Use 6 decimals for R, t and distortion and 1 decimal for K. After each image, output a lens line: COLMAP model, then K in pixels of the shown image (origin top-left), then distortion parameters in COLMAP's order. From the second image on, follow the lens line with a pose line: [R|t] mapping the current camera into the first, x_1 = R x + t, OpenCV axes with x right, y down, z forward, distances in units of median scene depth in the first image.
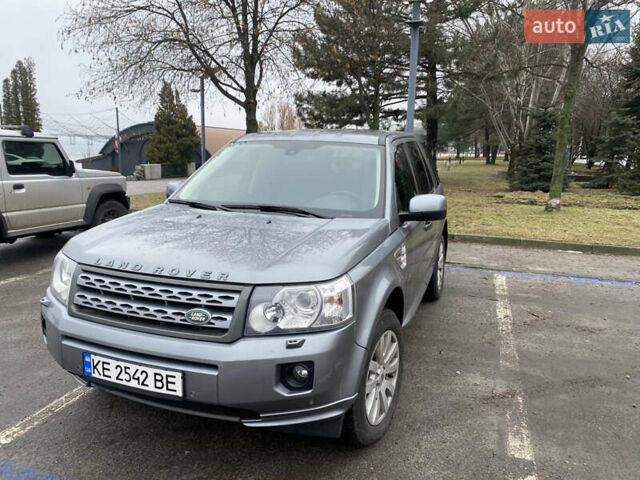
lens RADIAL K [[503.7, 0, 320.0], [0, 503.7, 240.0], [0, 0, 1]] dist [0.047435, -0.062220]
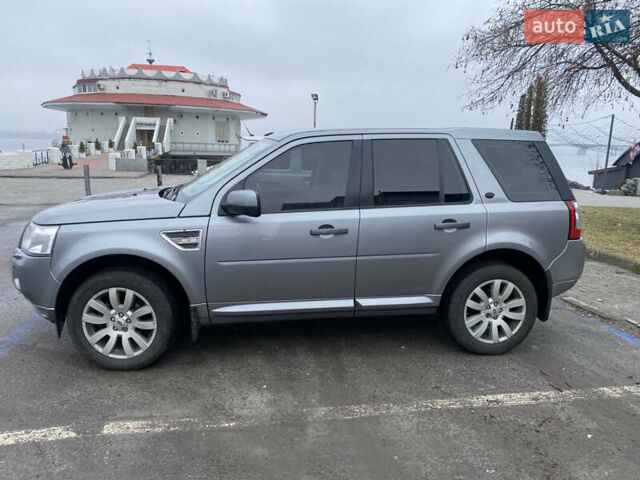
lens RADIAL K [[520.4, 0, 320.0], [0, 520.4, 240.0], [0, 0, 1]] dist [0.001824, 0.001553]
pose [[0.465547, 0.155191, -0.871311, 1.626320], [-0.180502, 0.980462, 0.078189, -0.133744], [0.866421, 0.120872, 0.484463, 0.888940]]
